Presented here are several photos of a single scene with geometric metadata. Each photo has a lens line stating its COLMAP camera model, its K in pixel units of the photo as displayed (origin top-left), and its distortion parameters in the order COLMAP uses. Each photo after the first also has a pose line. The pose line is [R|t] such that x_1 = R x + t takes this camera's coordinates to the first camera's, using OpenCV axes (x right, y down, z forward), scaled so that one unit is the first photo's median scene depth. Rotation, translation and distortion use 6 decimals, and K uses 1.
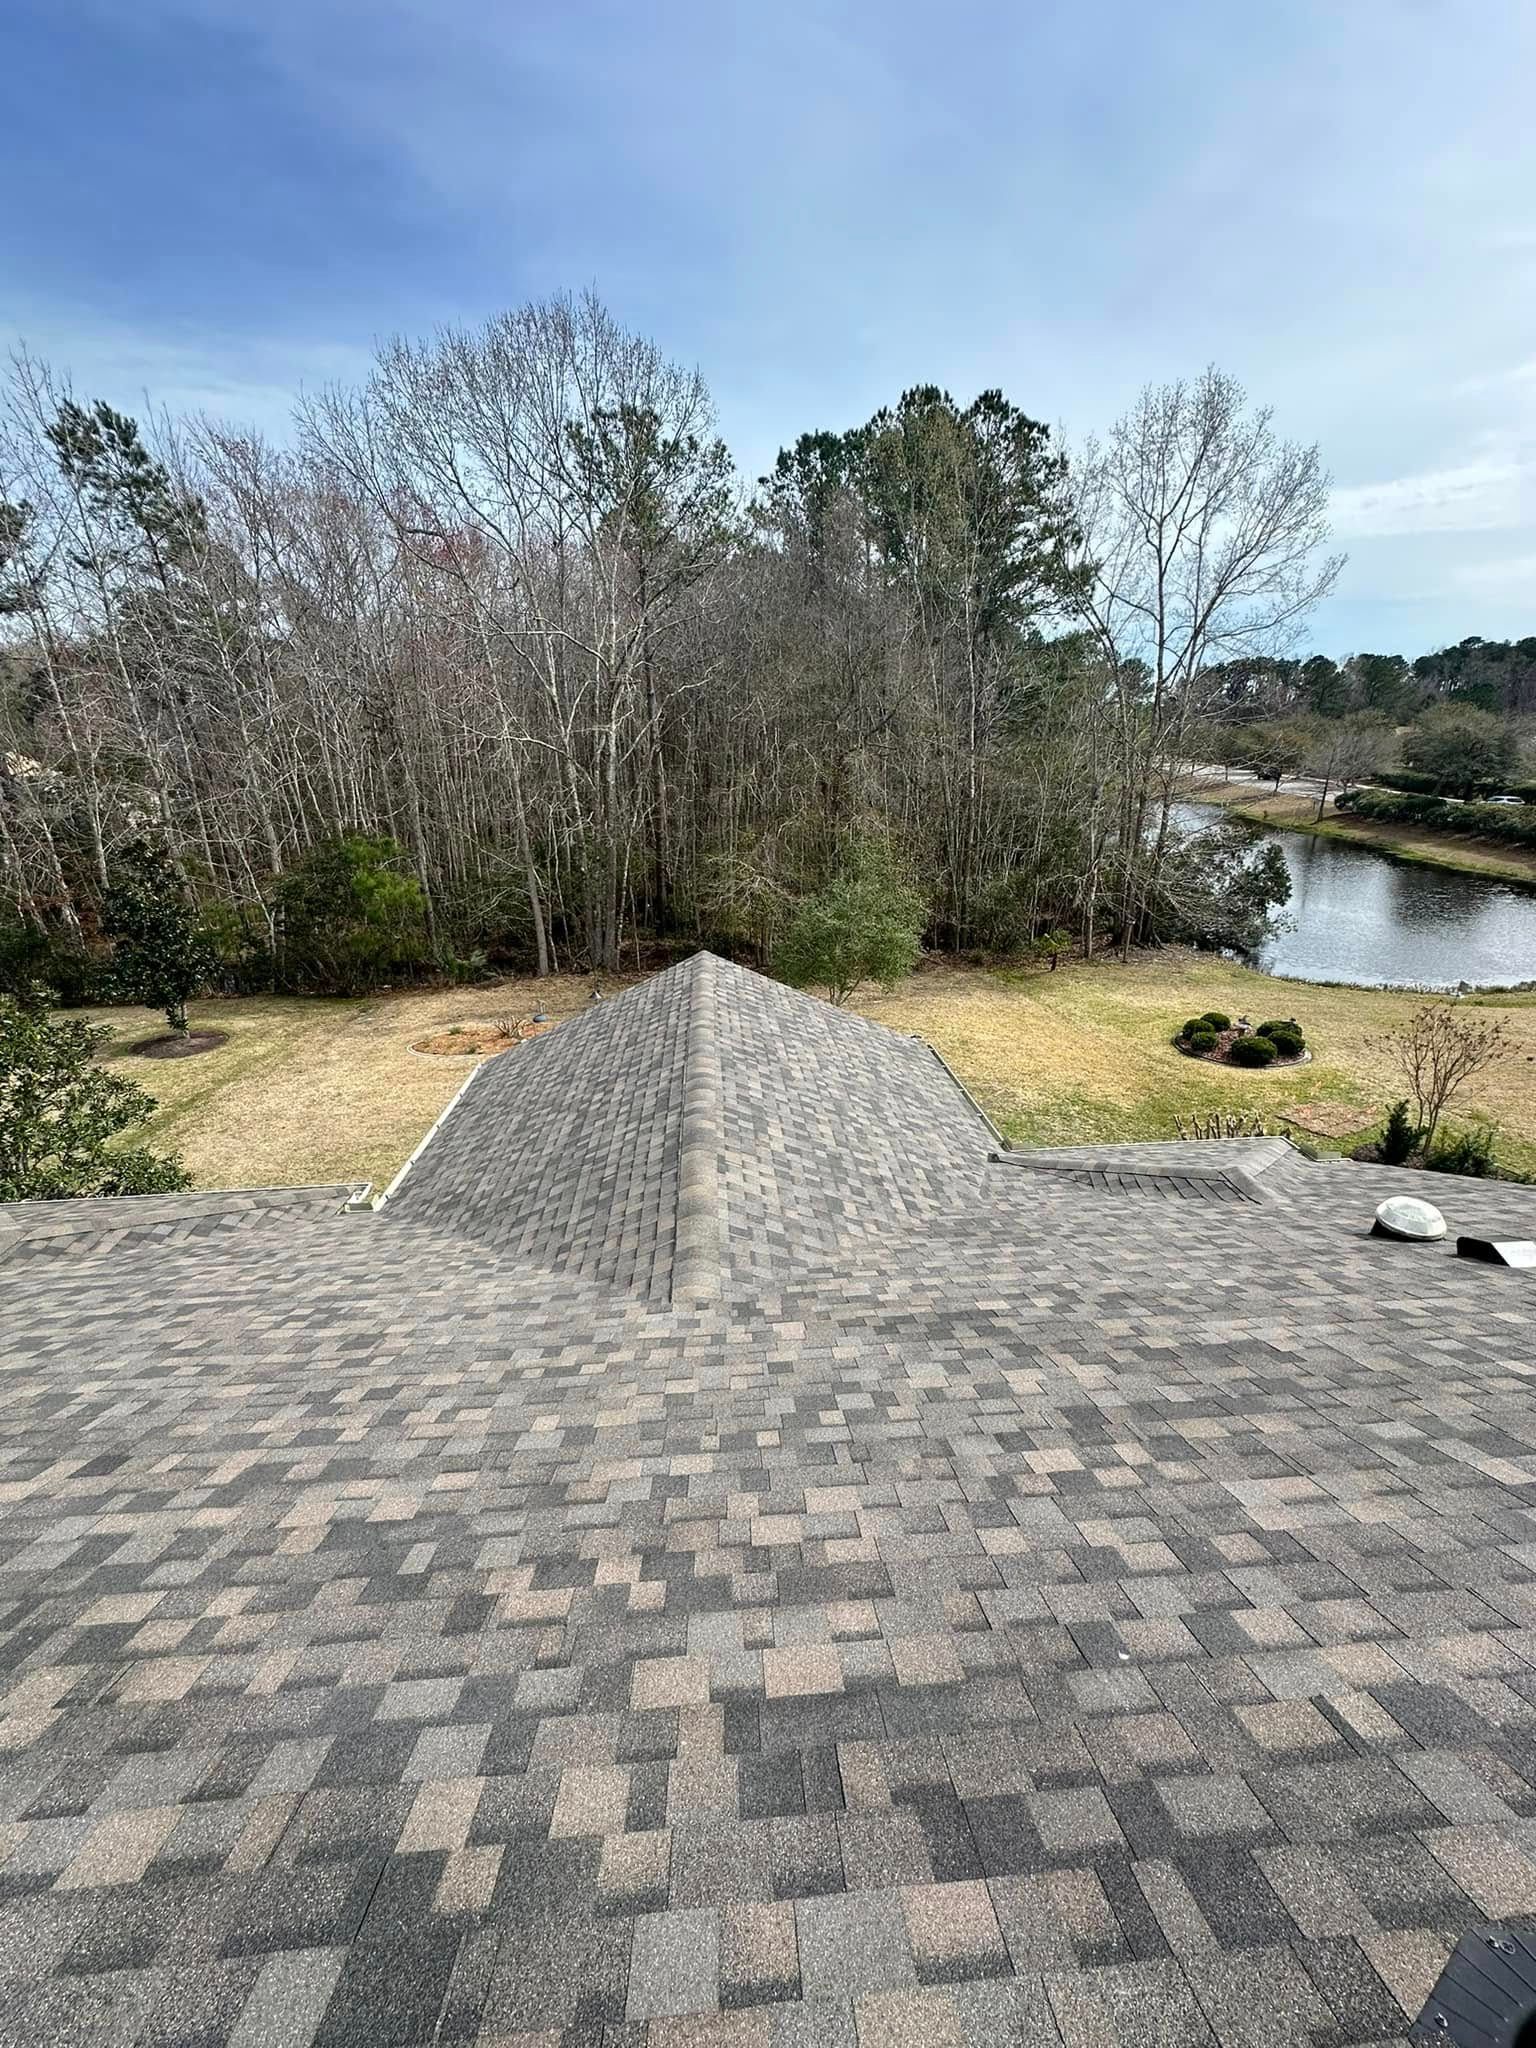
lens RADIAL K [[815.6, 0, 768.0], [0, 815.6, 1024.0], [0, 0, 1]] dist [-0.002527, -0.000403]
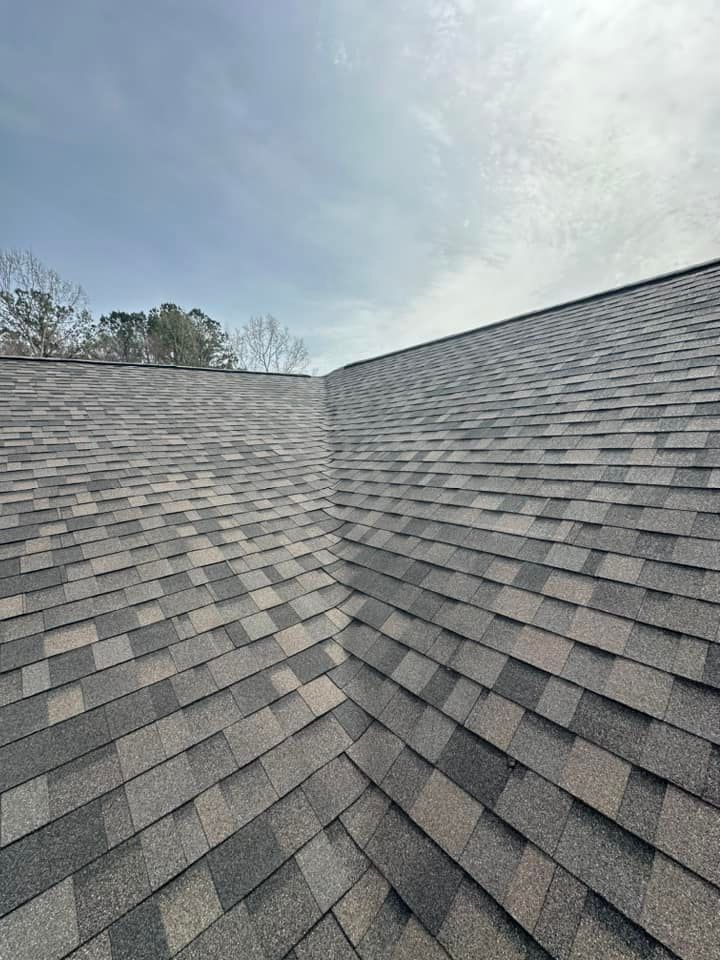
lens RADIAL K [[382.3, 0, 360.0], [0, 382.3, 480.0], [0, 0, 1]] dist [-0.002527, -0.000403]
pose [[0.806784, -0.099998, 0.582323, -0.093598], [0.239364, 0.956391, -0.167395, 0.136754], [-0.540189, 0.274438, 0.795537, -0.182543]]
